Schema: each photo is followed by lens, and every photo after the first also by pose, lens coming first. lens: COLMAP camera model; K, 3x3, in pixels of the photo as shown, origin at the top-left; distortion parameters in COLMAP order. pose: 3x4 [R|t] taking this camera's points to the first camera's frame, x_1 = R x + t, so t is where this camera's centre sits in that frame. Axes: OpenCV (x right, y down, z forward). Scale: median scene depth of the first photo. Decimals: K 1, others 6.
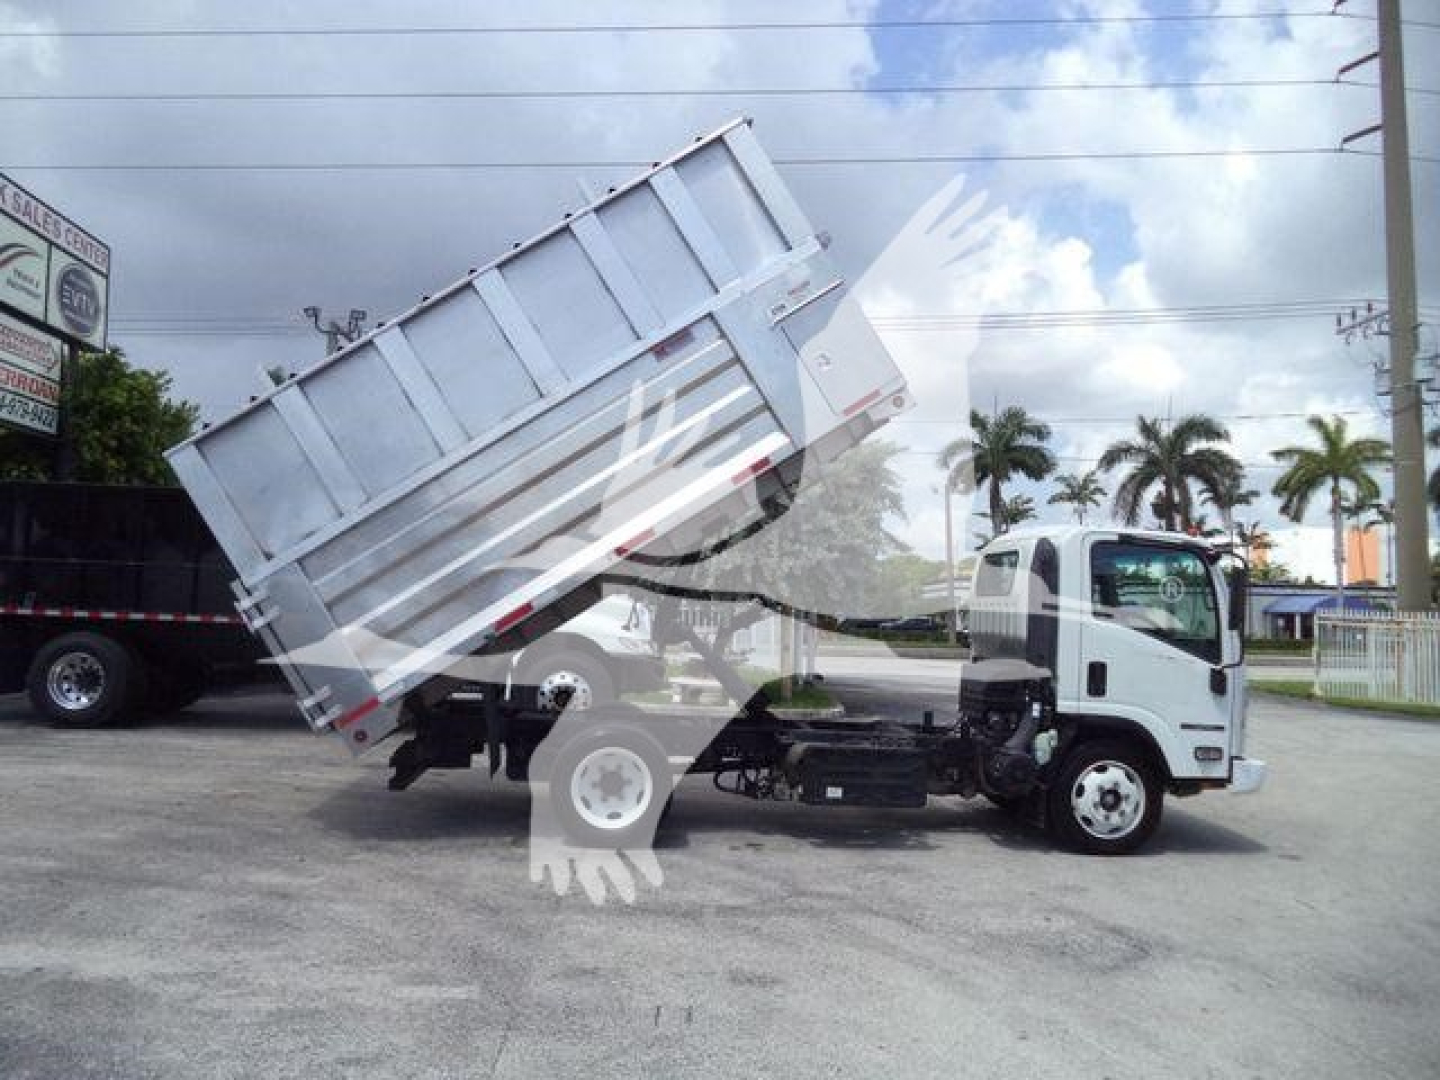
lens RADIAL K [[1168.6, 0, 745.2], [0, 1168.6, 537.5], [0, 0, 1]] dist [-0.022846, 0.001335]
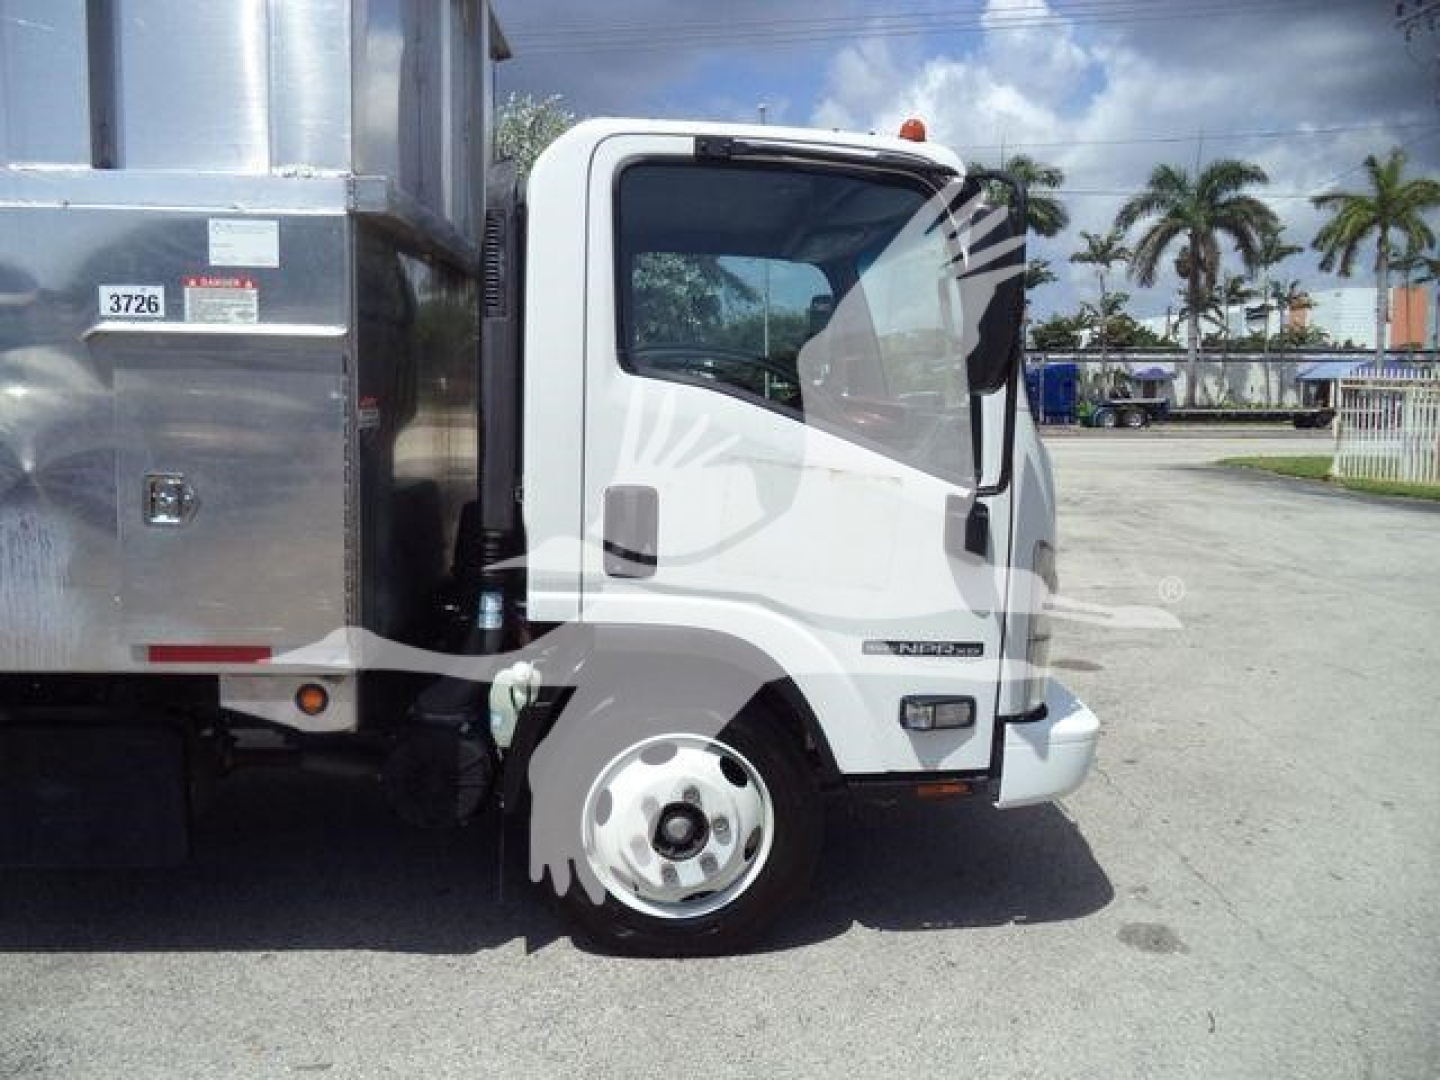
lens RADIAL K [[1168.6, 0, 745.2], [0, 1168.6, 537.5], [0, 0, 1]] dist [-0.022846, 0.001335]
pose [[0.999347, -0.021770, -0.028851, 0.348412], [0.026760, 0.982234, 0.185744, 0.053817], [0.024295, -0.186395, 0.982175, 0.626051]]
